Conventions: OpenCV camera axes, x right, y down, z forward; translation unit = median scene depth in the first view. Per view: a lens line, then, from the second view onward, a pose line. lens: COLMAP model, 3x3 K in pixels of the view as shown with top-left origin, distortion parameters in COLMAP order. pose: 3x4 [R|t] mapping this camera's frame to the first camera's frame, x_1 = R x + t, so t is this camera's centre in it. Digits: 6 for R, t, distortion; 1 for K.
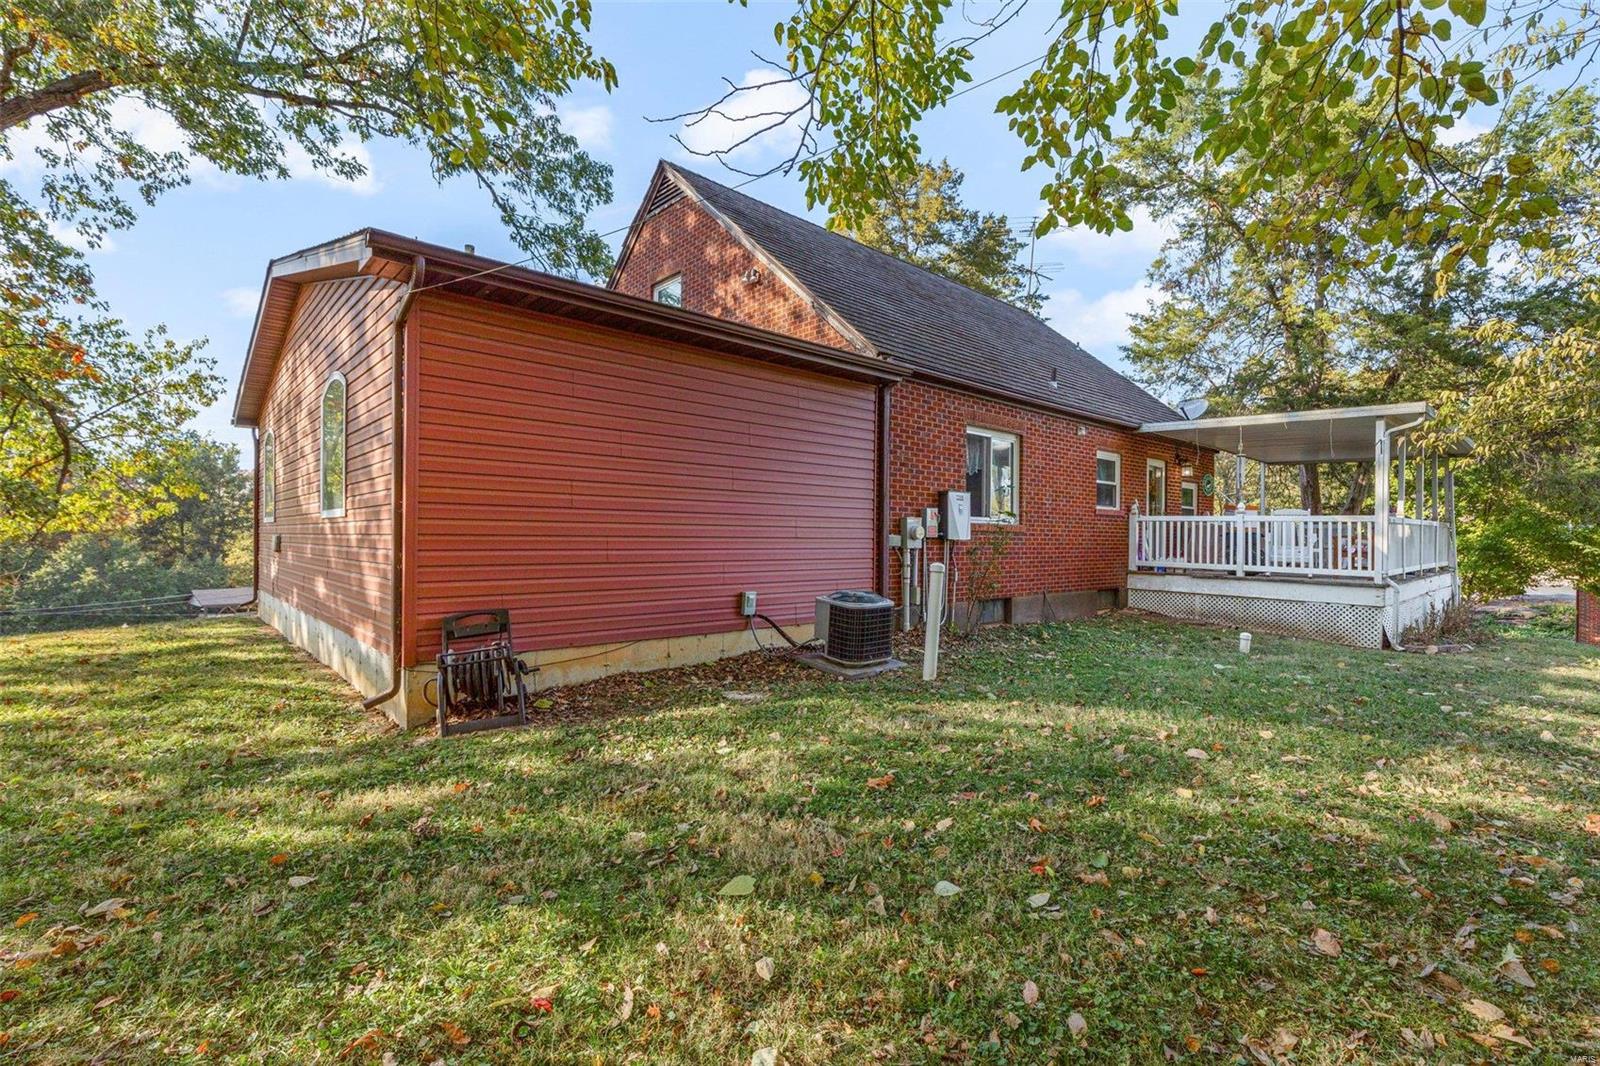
lens RADIAL K [[736.7, 0, 800.0], [0, 736.7, 533.0], [0, 0, 1]] dist [0.014122, -0.000084]
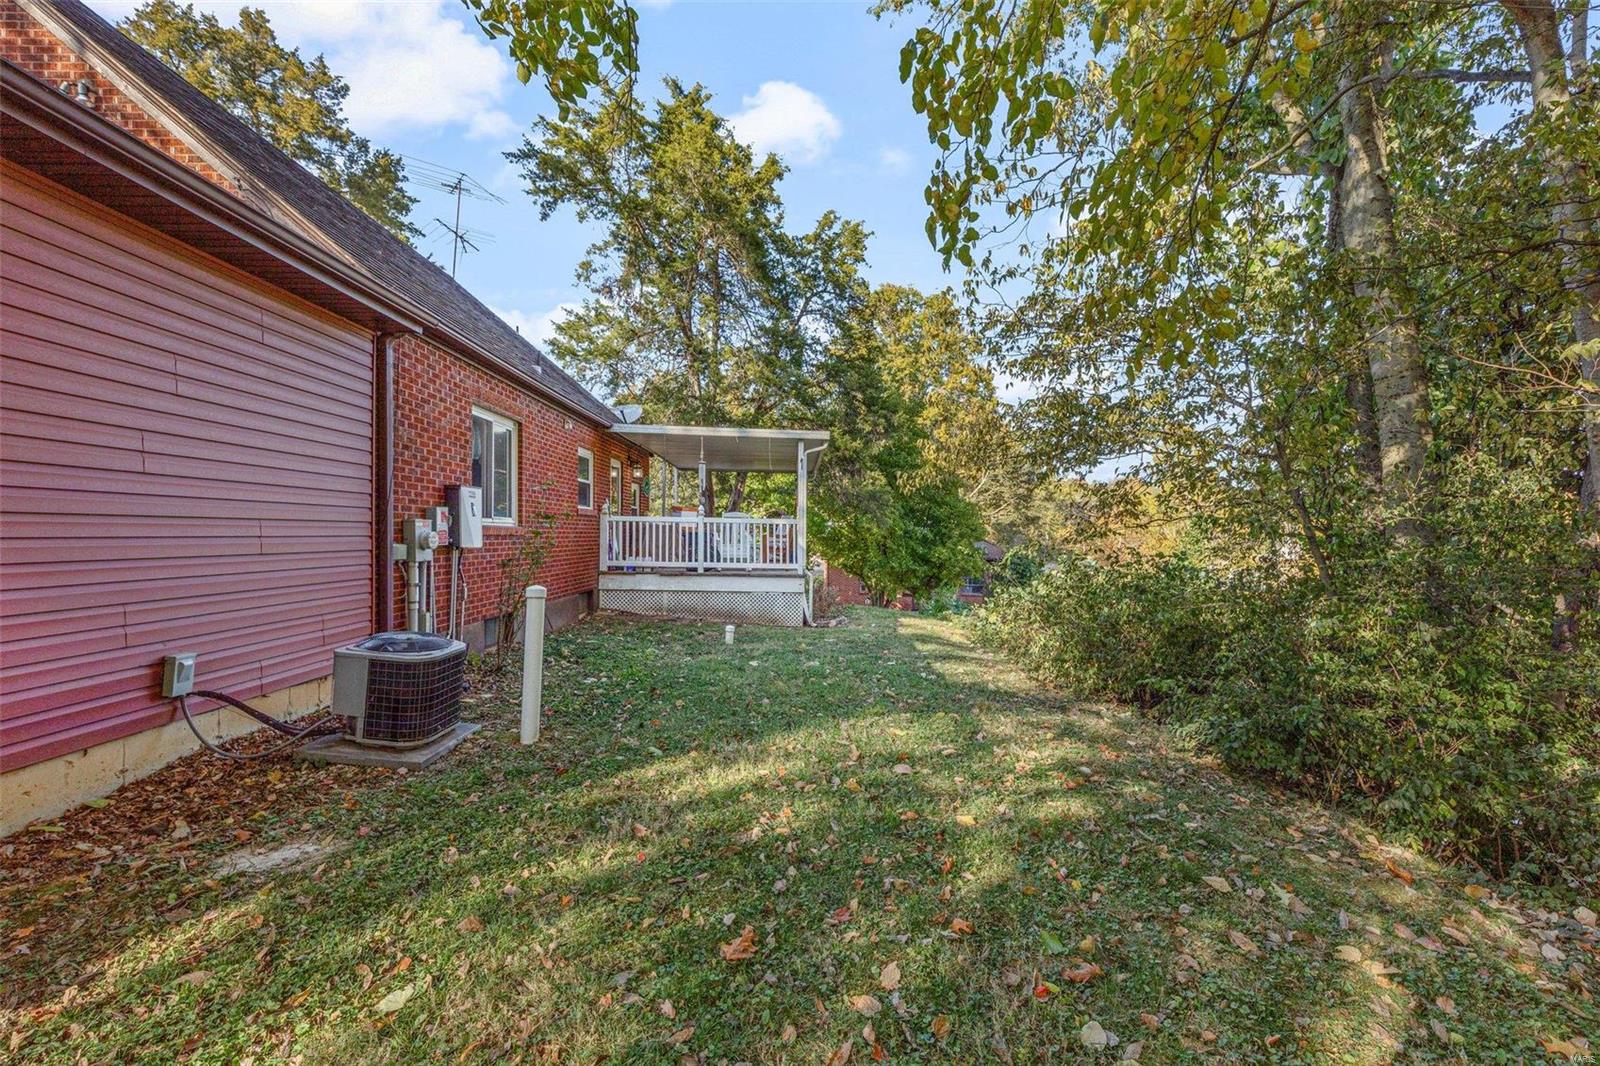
lens RADIAL K [[723.6, 0, 800.0], [0, 723.6, 533.0], [0, 0, 1]] dist [0.010436, -0.000276]
pose [[0.654154, -0.007773, 0.756322, -0.121389], [-0.002437, 0.999920, 0.012384, -0.014117], [-0.756358, -0.009944, 0.654083, 0.186729]]
